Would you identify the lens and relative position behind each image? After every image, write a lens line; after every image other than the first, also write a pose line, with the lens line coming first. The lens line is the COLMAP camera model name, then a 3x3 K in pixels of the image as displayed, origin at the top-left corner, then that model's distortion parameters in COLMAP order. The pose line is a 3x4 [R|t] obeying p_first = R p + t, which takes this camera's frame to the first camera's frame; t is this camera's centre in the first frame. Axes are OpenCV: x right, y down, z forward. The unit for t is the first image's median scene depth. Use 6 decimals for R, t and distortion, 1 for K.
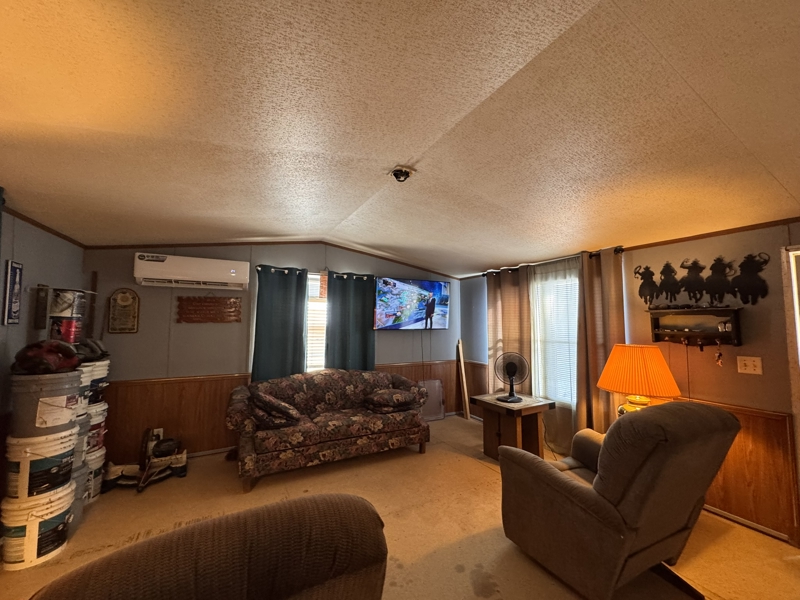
lens RADIAL K [[321.9, 0, 398.4], [0, 321.9, 299.7], [0, 0, 1]] dist [-0.002635, 0.000736]
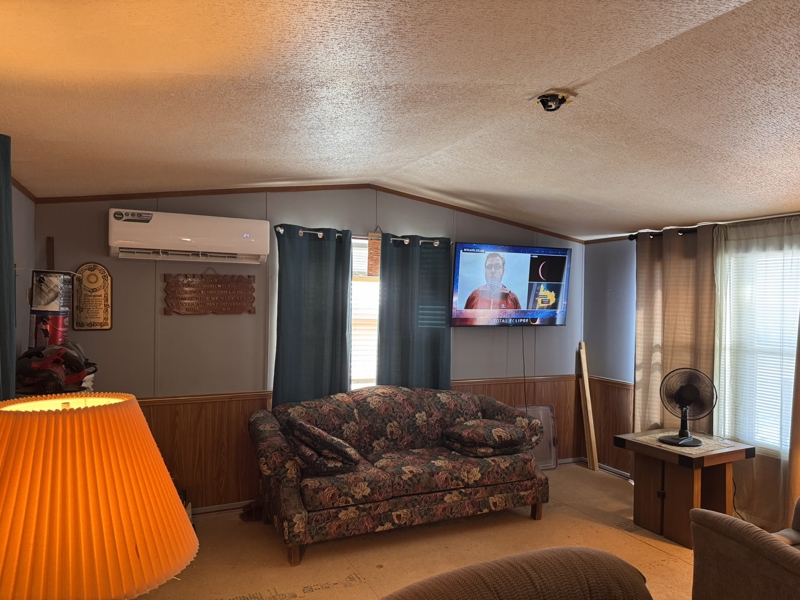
lens RADIAL K [[564.3, 0, 392.1], [0, 564.3, 299.3], [0, 0, 1]] dist [0.063243, -0.077286]
pose [[0.998562, 0.010196, -0.052632, -0.162874], [-0.006505, 0.997538, 0.069821, -0.042987], [0.053214, -0.069378, 0.996170, -0.128666]]
